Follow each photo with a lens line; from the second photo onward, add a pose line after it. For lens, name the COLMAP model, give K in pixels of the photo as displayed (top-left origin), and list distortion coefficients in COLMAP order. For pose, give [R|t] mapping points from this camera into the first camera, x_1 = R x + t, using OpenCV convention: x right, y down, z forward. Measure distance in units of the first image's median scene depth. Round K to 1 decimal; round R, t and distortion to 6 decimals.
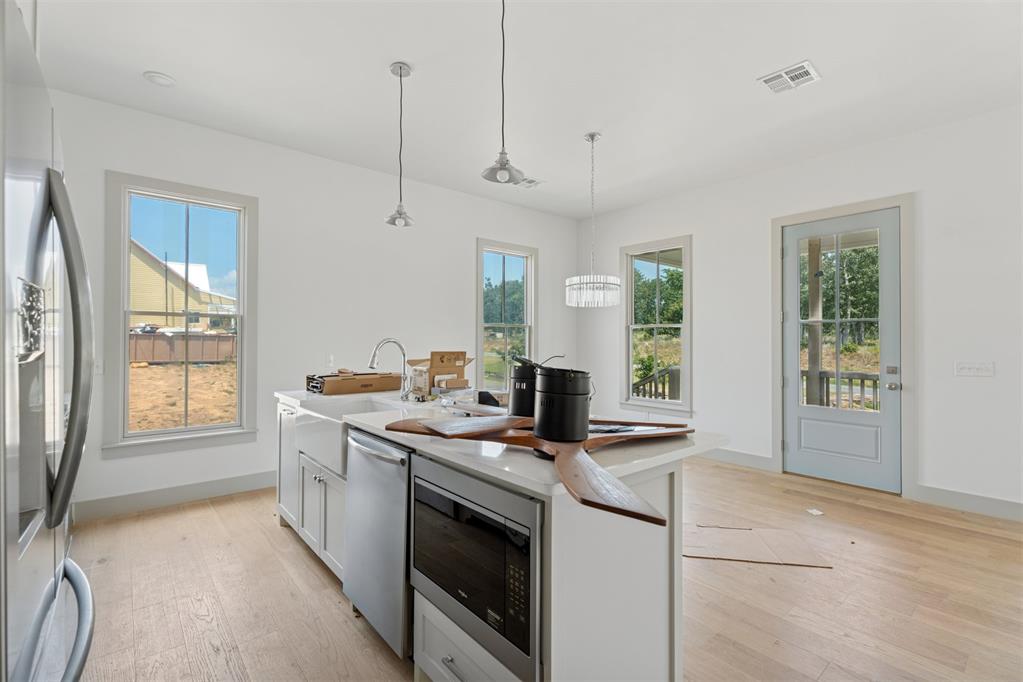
lens RADIAL K [[463.1, 0, 510.9], [0, 463.1, 338.0], [0, 0, 1]] dist [0.002031, 0.000319]
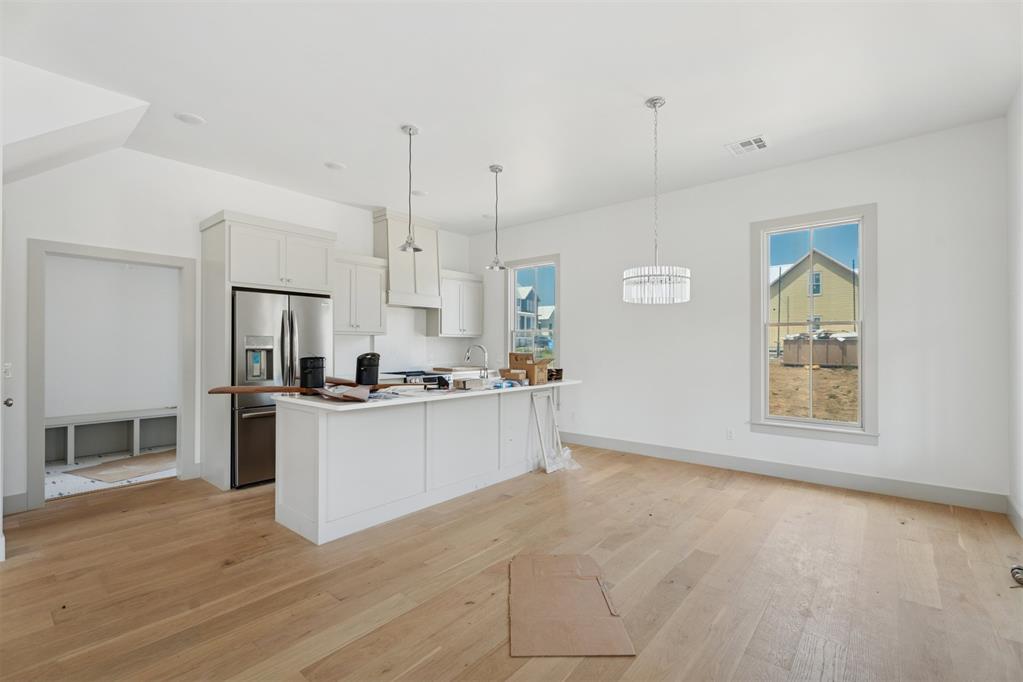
lens RADIAL K [[452.5, 0, 511.0], [0, 452.5, 344.4], [0, 0, 1]] dist [0.002666, 0.000564]
pose [[0.171750, -0.007428, -0.985113, 0.858550], [0.010193, 0.999931, -0.005762, 0.008018], [0.985088, -0.009051, 0.171814, 0.543431]]
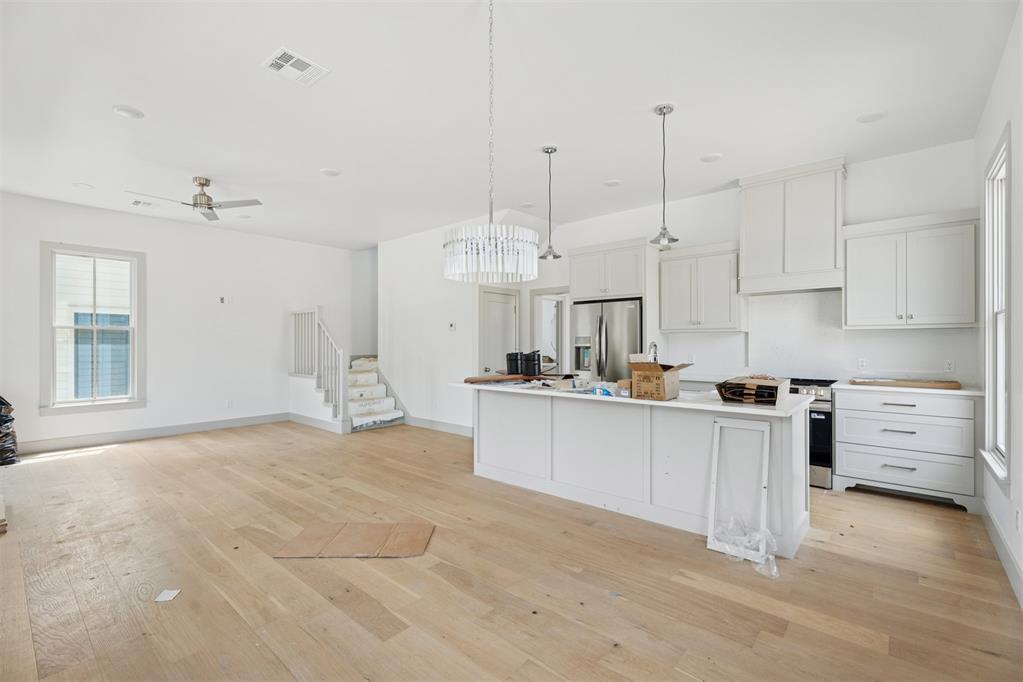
lens RADIAL K [[452.5, 0, 511.0], [0, 452.5, 344.4], [0, 0, 1]] dist [0.002666, 0.000564]
pose [[-0.987629, -0.001543, -0.156803, 0.218513], [-0.000319, 0.999969, -0.007831, 0.011339], [0.156810, -0.007684, -0.987599, 1.417569]]
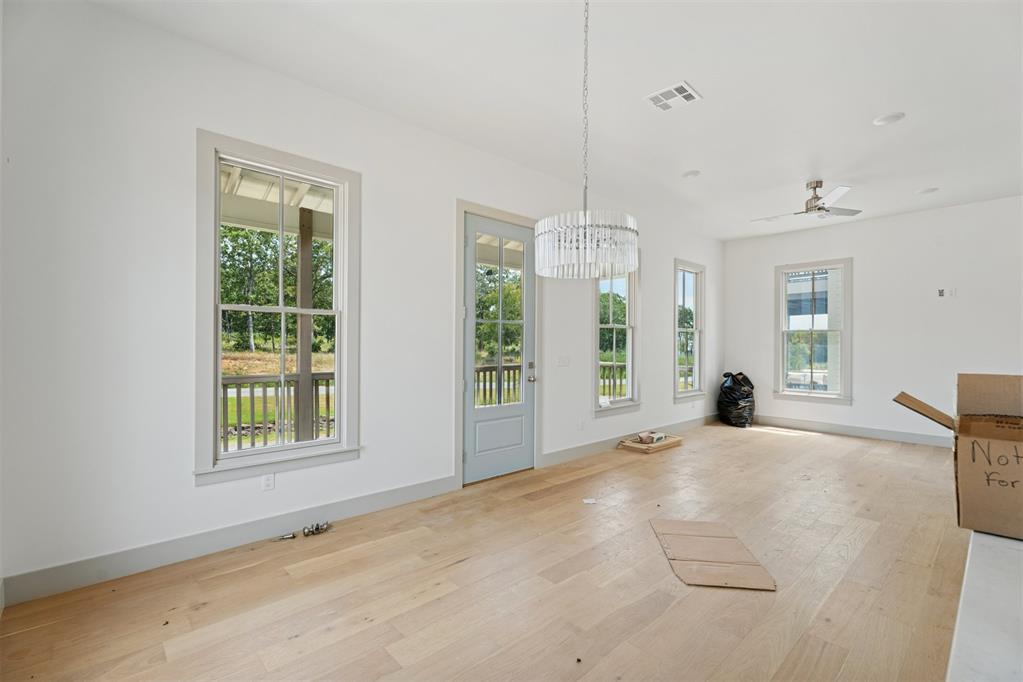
lens RADIAL K [[452.5, 0, 511.0], [0, 452.5, 344.4], [0, 0, 1]] dist [0.002666, 0.000564]
pose [[-0.045675, -0.005642, 0.998940, -0.307466], [-0.016567, 0.999851, 0.004889, 0.009178], [-0.998819, -0.016326, -0.045762, 1.007950]]
